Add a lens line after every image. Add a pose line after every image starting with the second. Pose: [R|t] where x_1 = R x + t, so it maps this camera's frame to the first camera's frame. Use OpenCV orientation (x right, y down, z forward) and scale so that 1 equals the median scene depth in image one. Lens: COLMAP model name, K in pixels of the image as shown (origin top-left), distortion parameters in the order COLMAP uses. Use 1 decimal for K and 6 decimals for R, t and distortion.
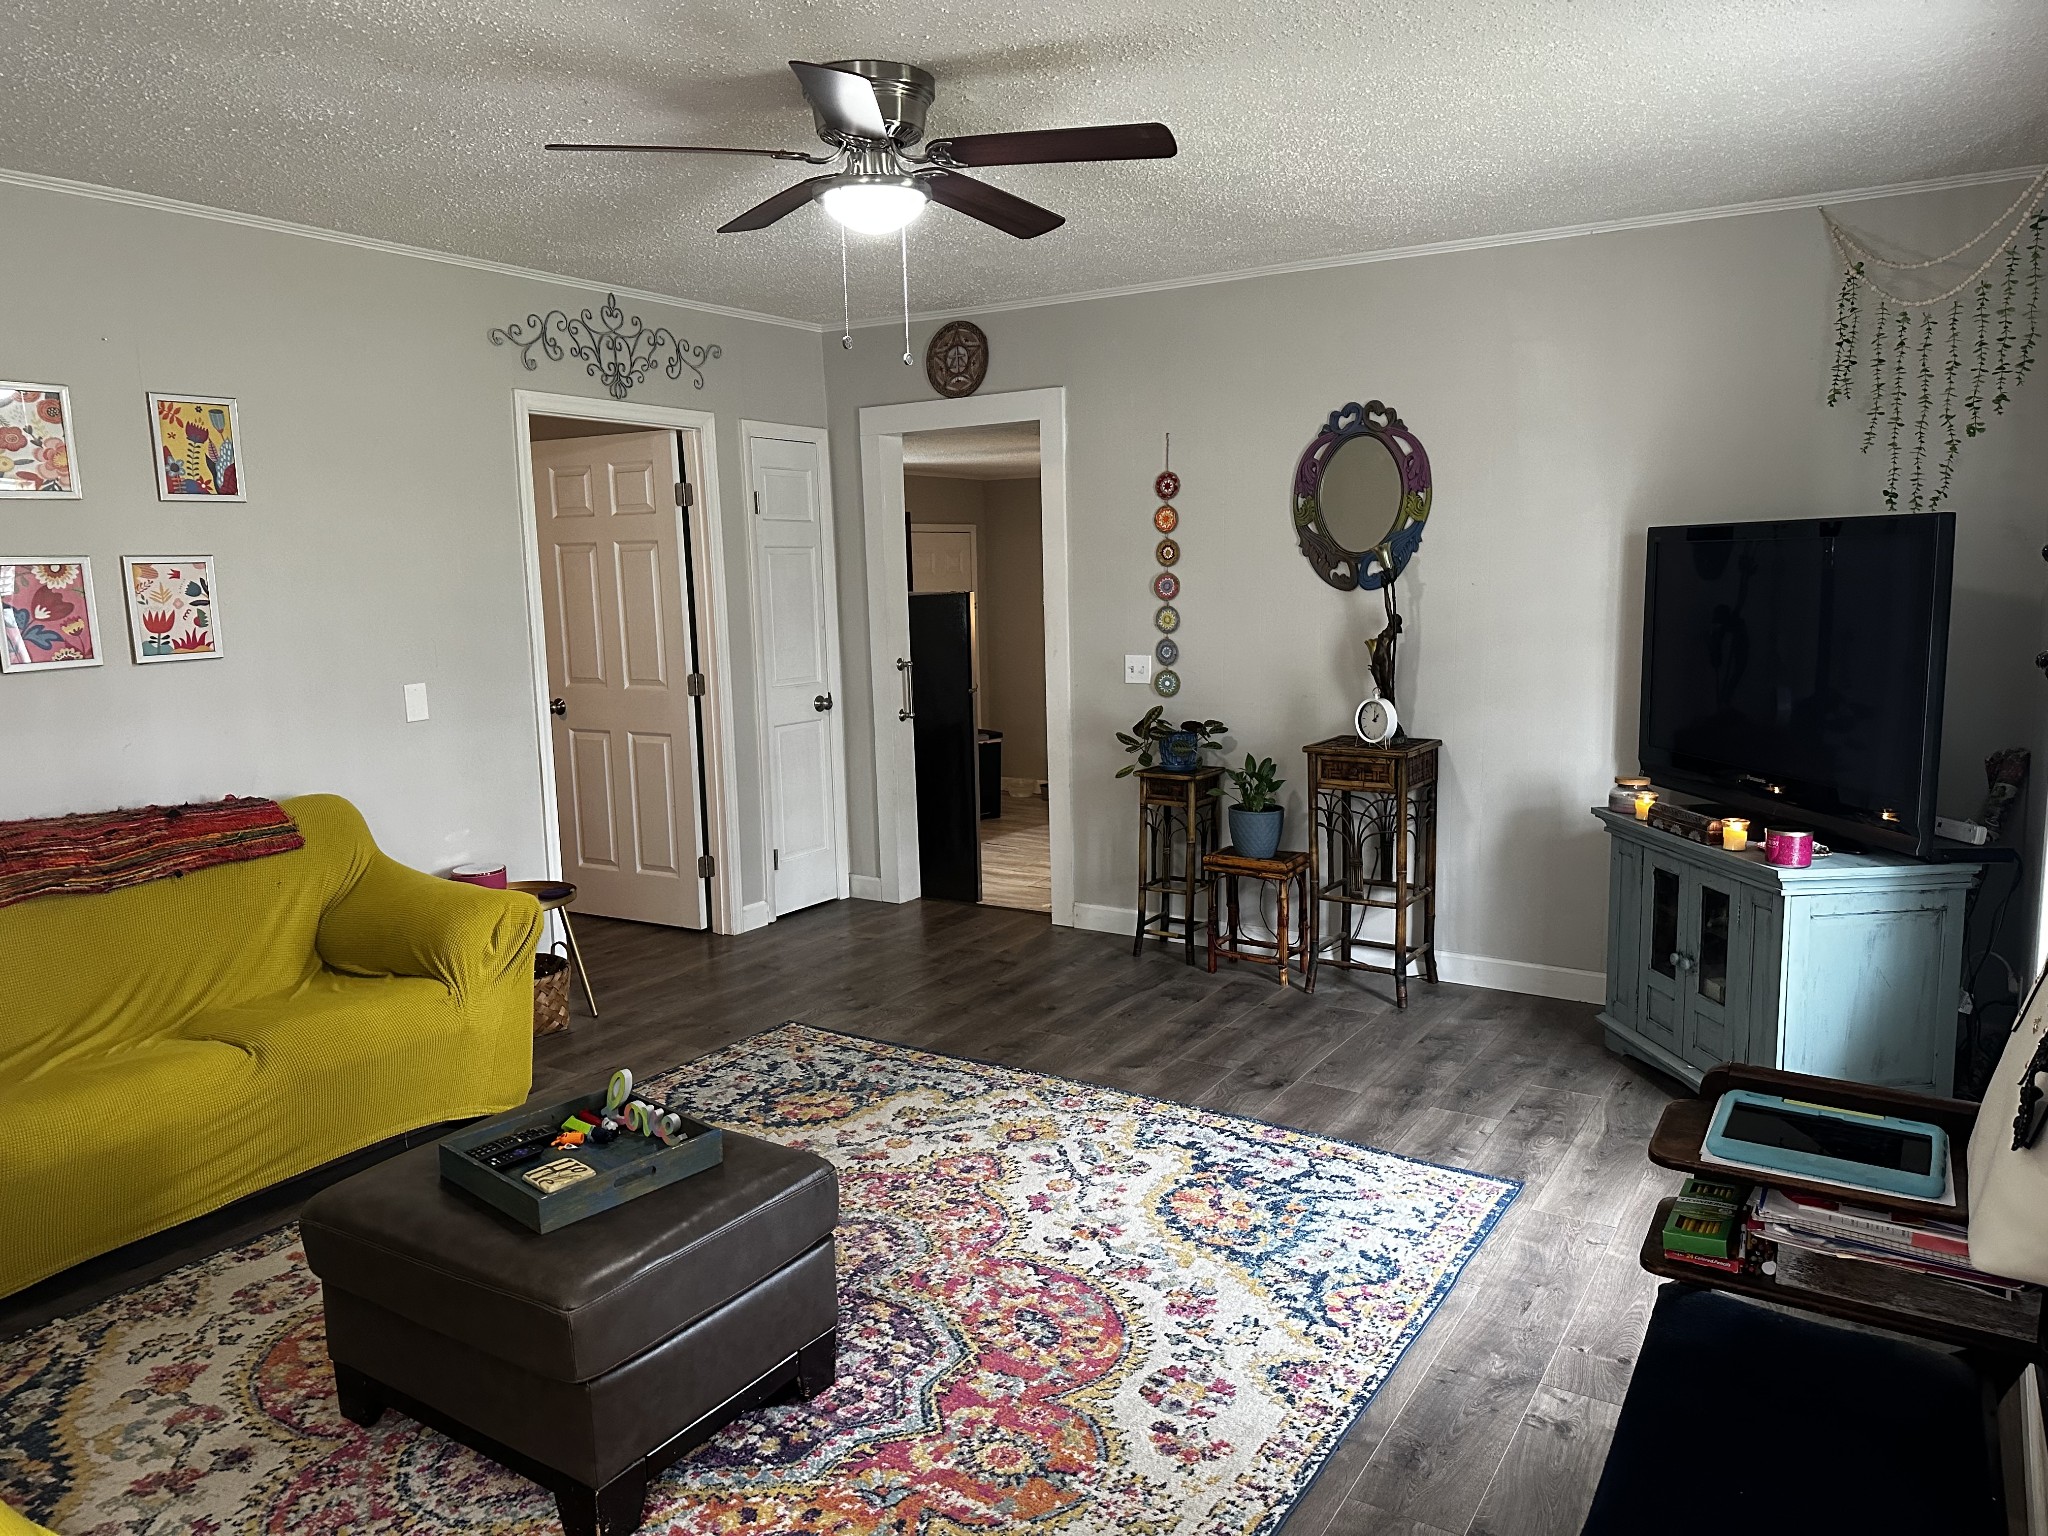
lens RADIAL K [[1439.1, 0, 1027.1], [0, 1439.1, 769.2], [0, 0, 1]] dist [0.061019, -0.063206]
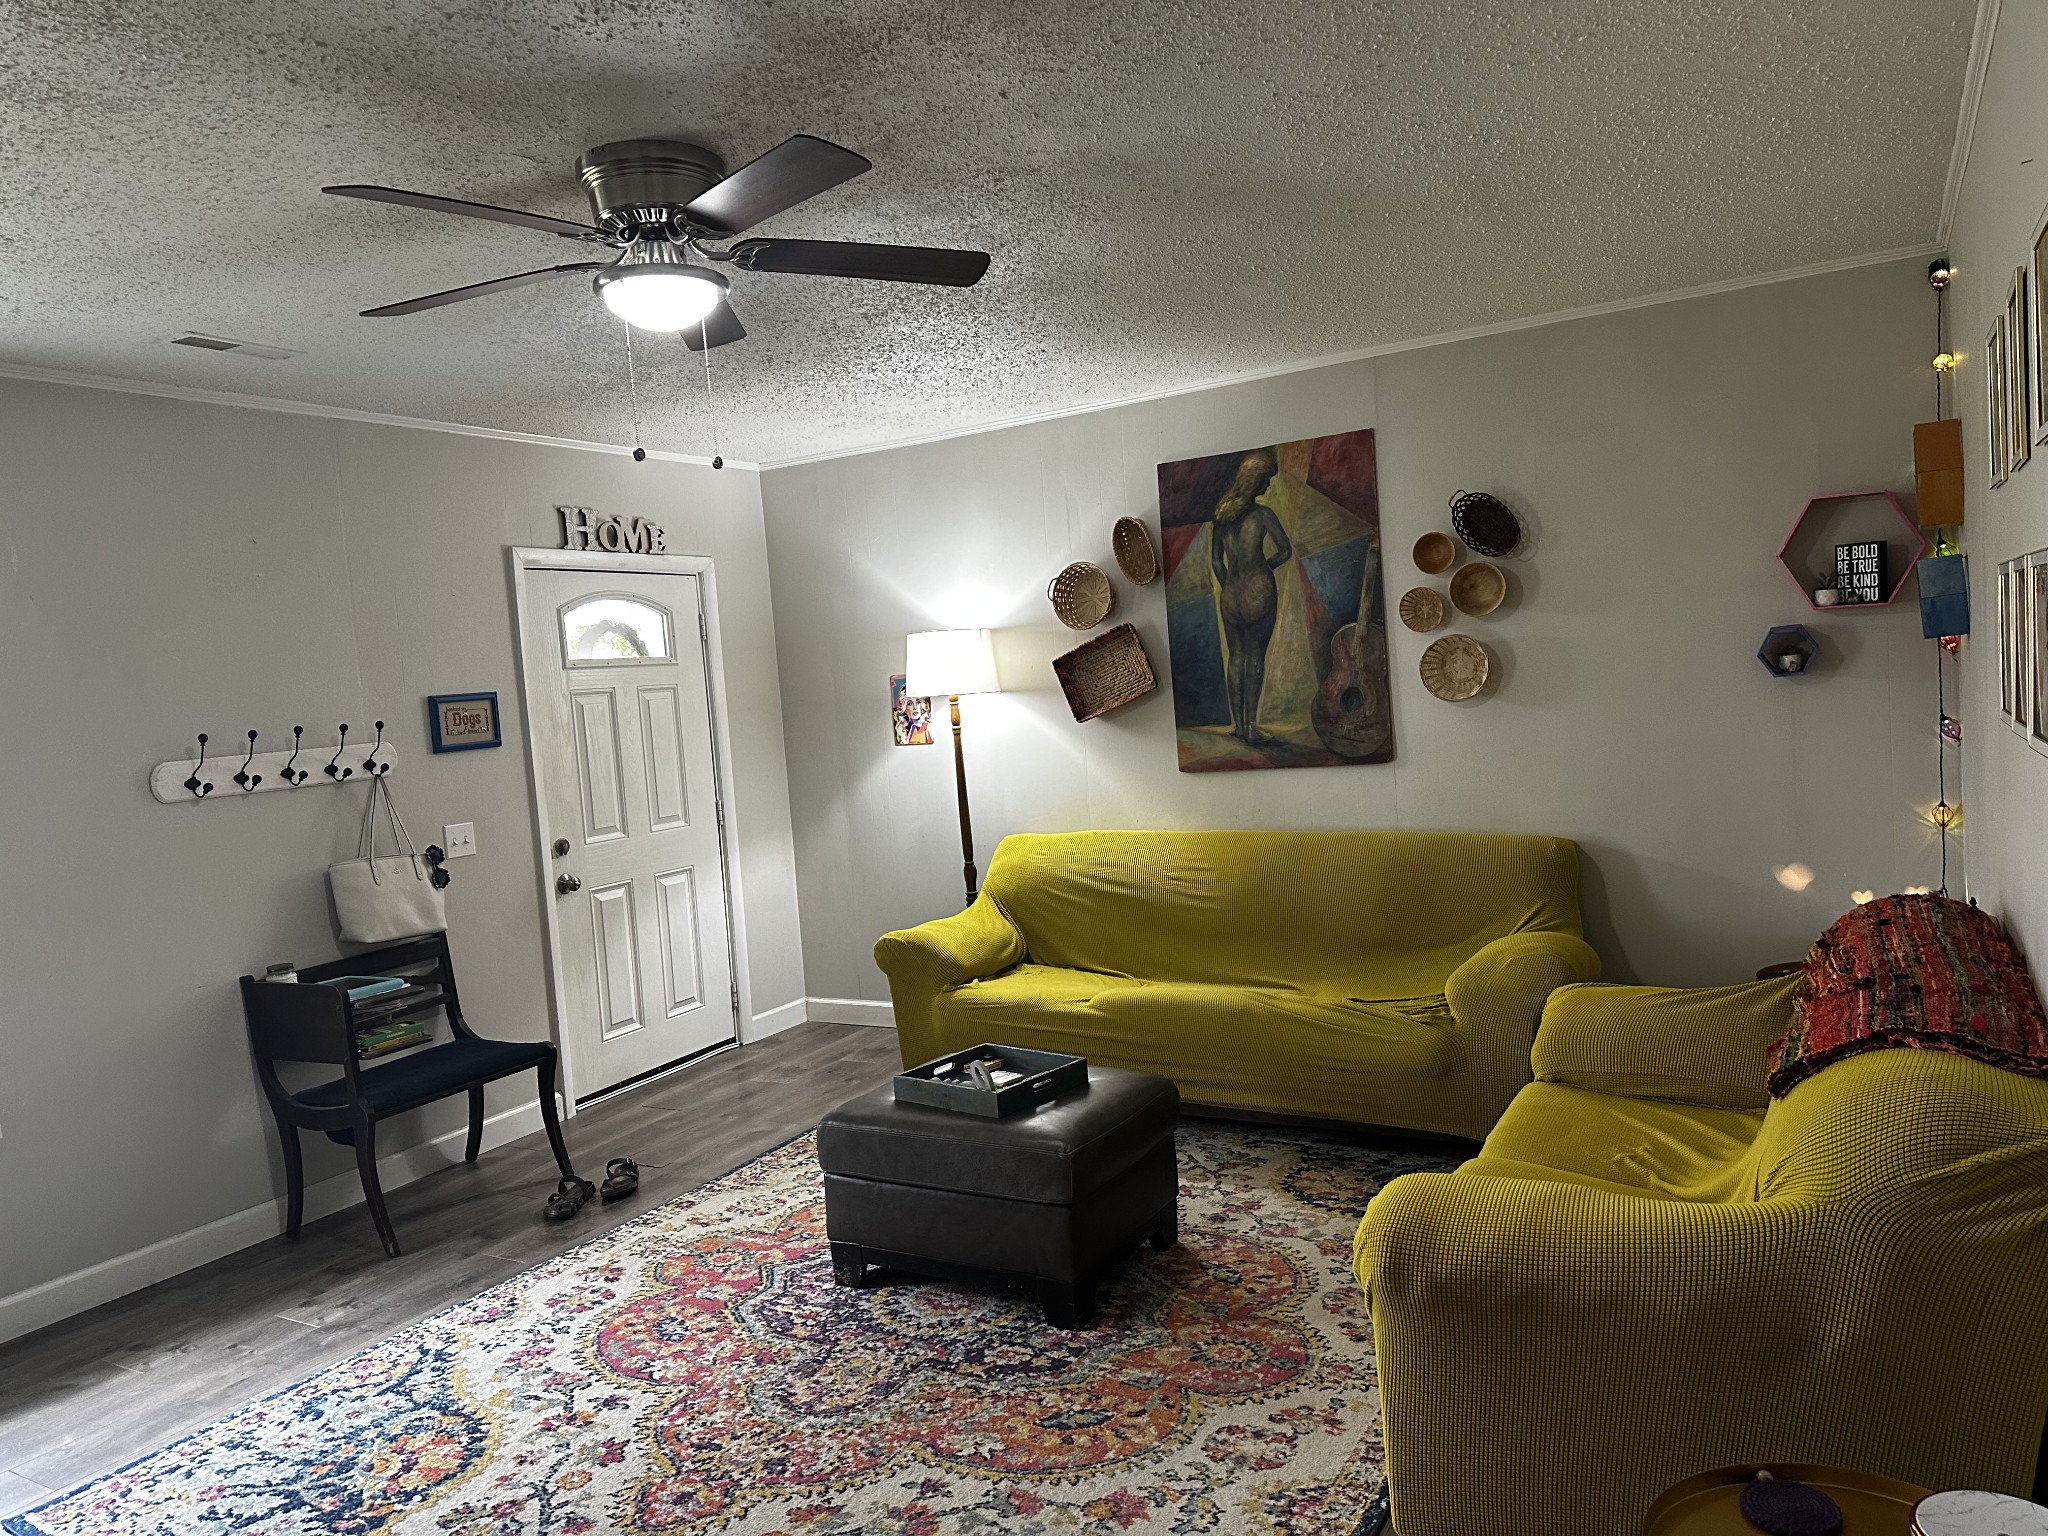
lens RADIAL K [[1439.1, 0, 1020.0], [0, 1439.1, 772.9], [0, 0, 1]] dist [0.061019, -0.063206]
pose [[-0.994153, 0.101064, -0.038029, -0.259066], [0.090791, 0.972980, 0.212288, -0.271387], [0.058456, 0.207594, -0.976467, 1.927696]]
